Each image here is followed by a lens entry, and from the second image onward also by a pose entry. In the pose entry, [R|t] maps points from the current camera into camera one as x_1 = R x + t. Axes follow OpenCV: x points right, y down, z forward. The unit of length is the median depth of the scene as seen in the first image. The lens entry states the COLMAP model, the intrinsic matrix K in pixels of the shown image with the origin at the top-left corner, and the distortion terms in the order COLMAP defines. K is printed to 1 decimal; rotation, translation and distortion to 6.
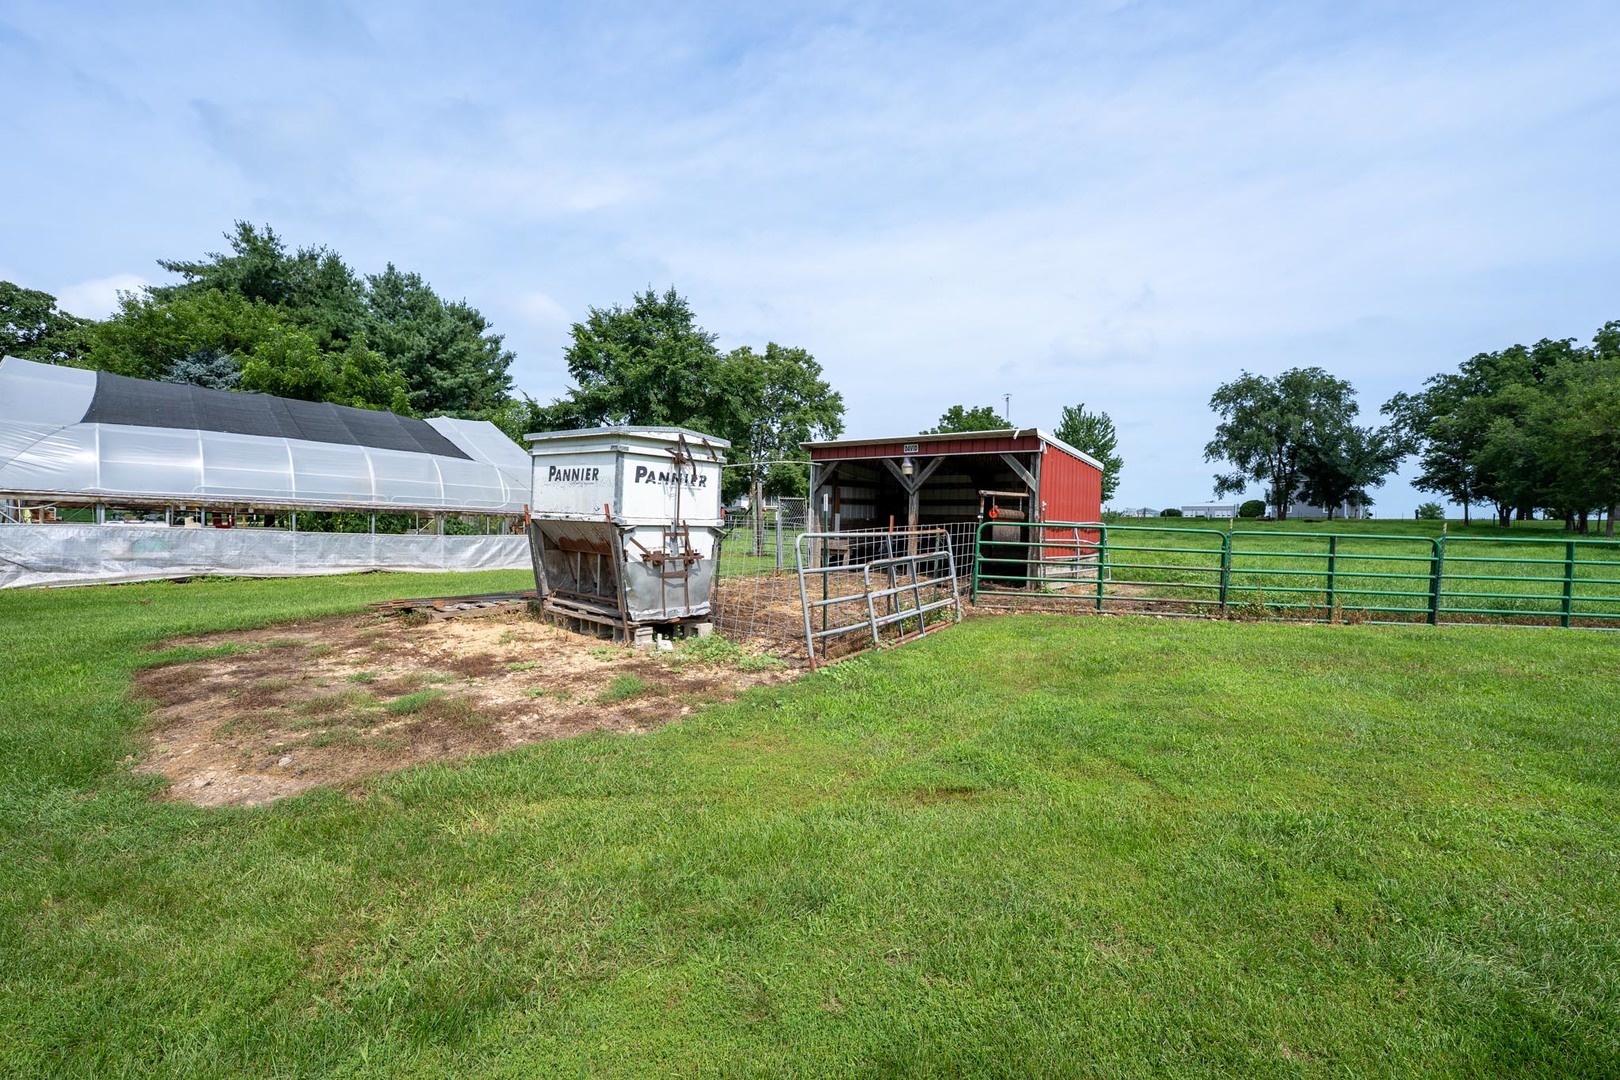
lens RADIAL K [[670.2, 0, 821.5], [0, 670.2, 543.4], [0, 0, 1]] dist [-0.021410, 0.002113]
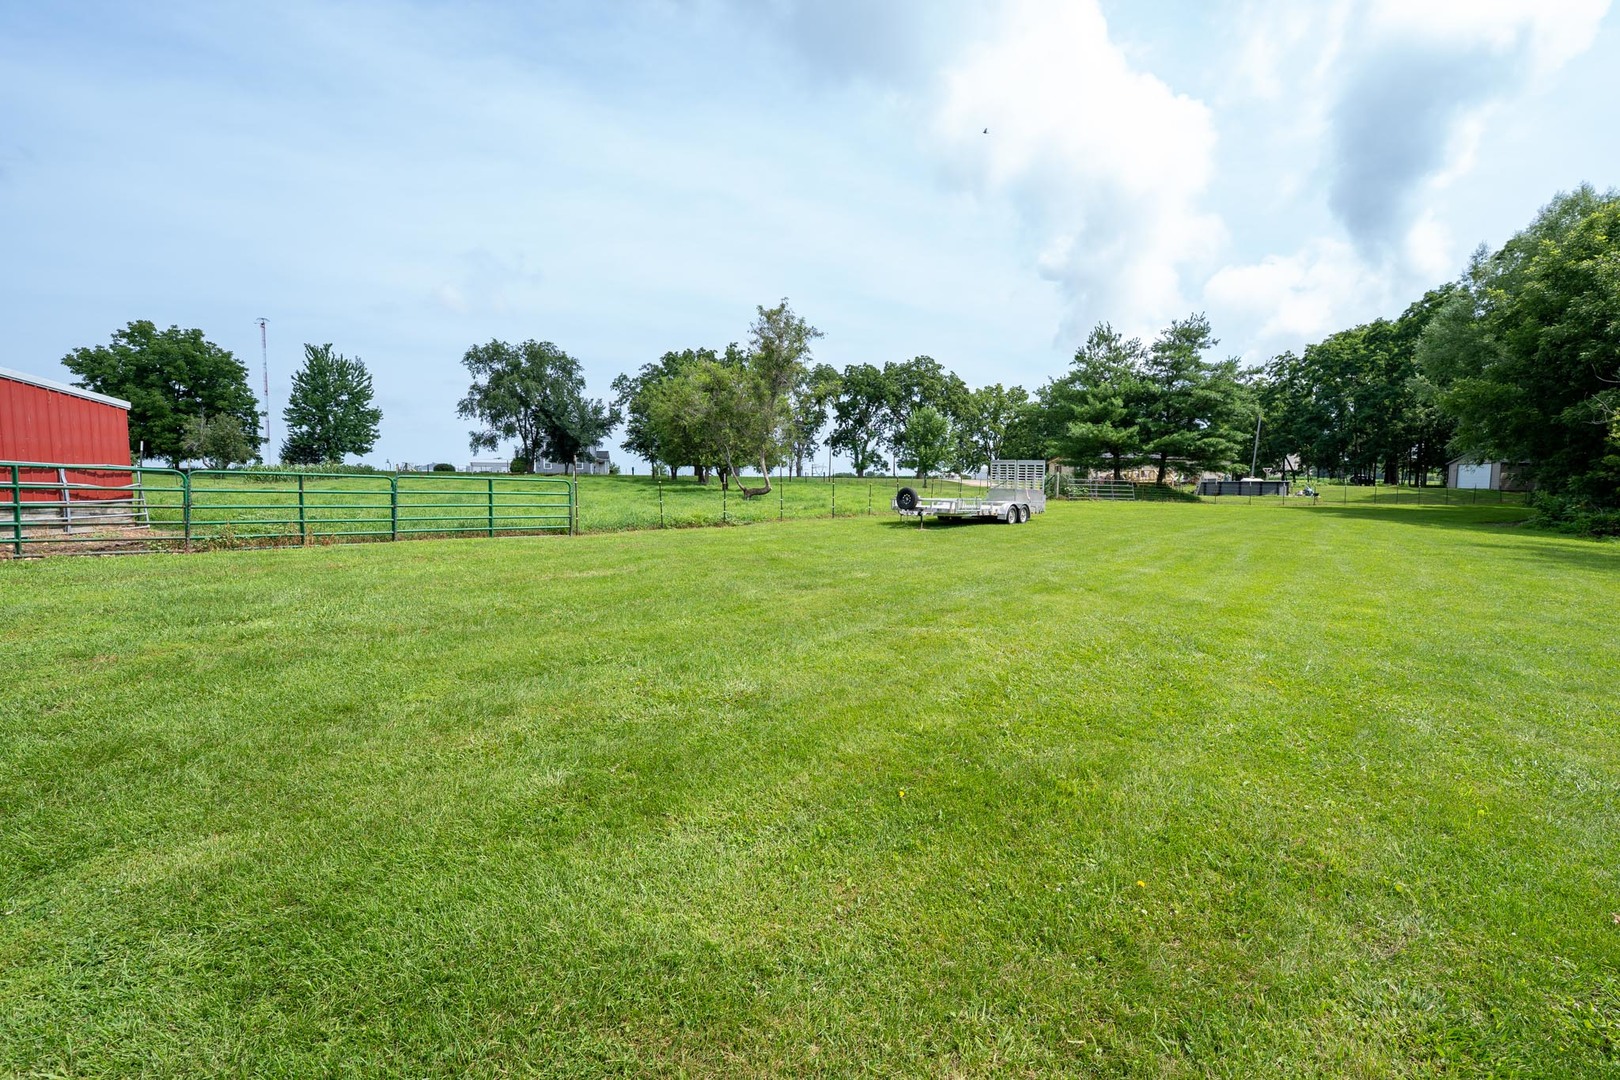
lens RADIAL K [[670.2, 0, 813.1], [0, 670.2, 539.8], [0, 0, 1]] dist [-0.021410, 0.002113]
pose [[0.591139, -0.069732, 0.803550, 0.053724], [0.022178, 0.997284, 0.070229, 0.006507], [-0.806265, -0.023694, 0.591080, -0.067117]]
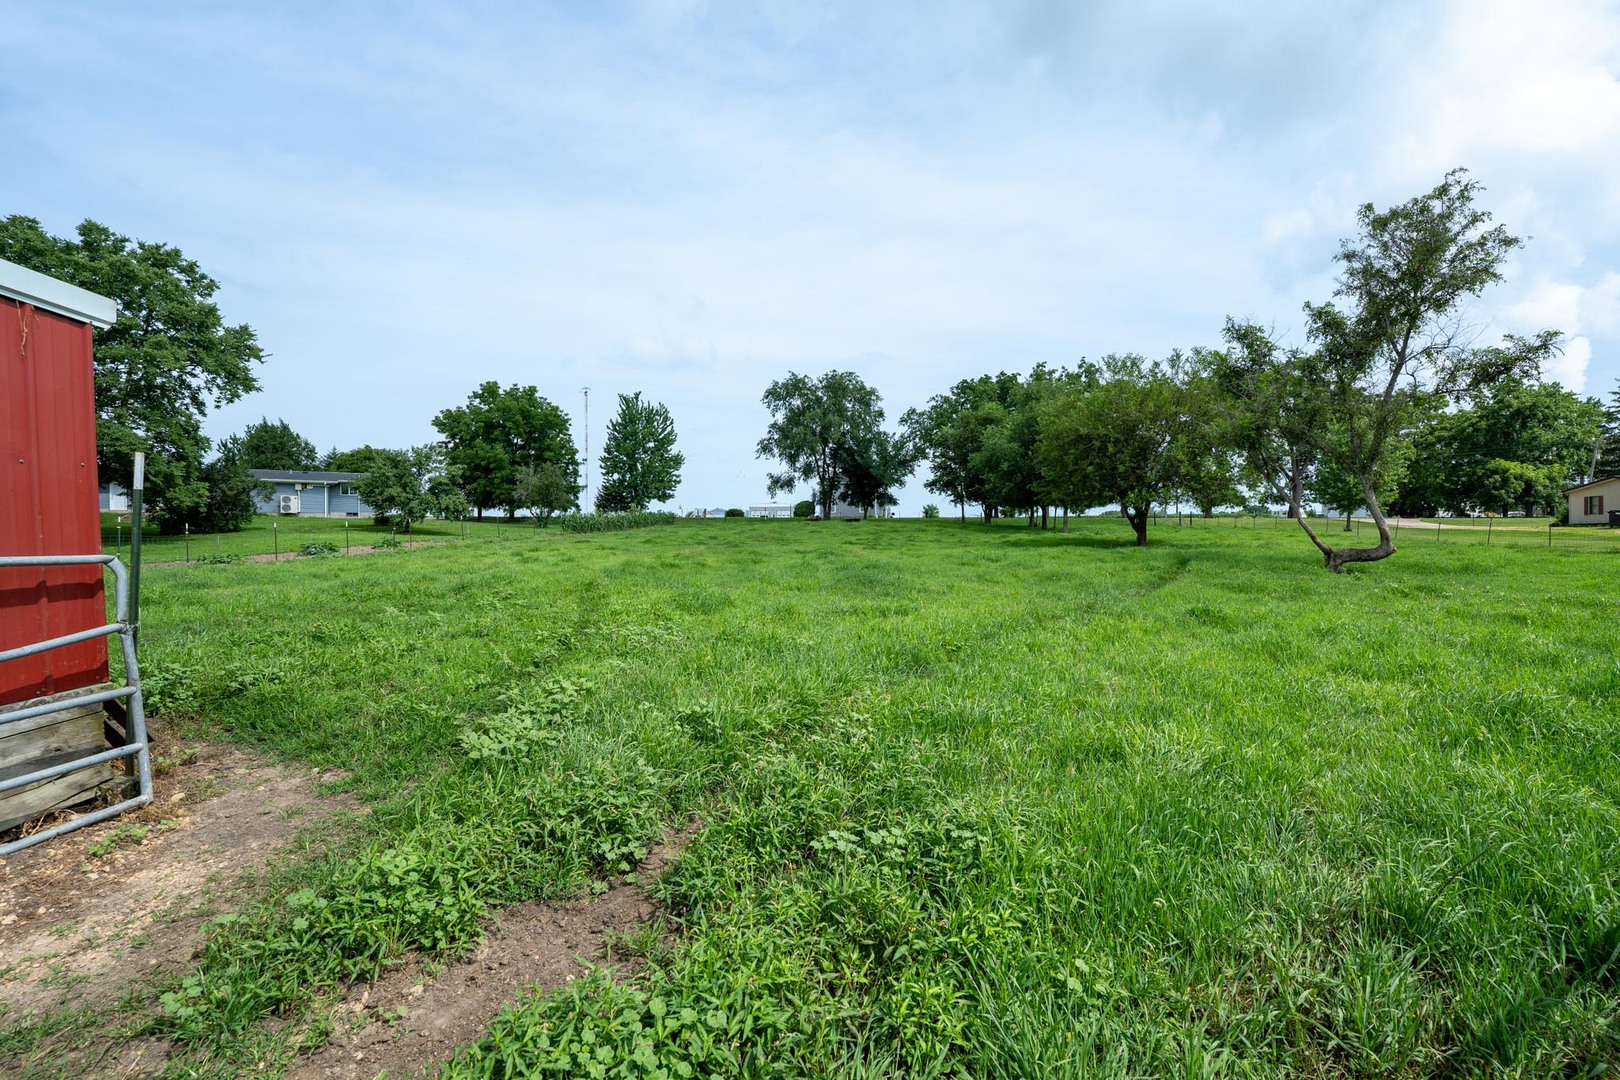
lens RADIAL K [[670.2, 0, 819.8], [0, 670.2, 549.5], [0, 0, 1]] dist [-0.021410, 0.002113]
pose [[0.831270, -0.031096, 0.554999, 0.108421], [0.026690, 0.999515, 0.016026, -0.005613], [-0.555228, 0.001492, 0.831697, 0.145543]]
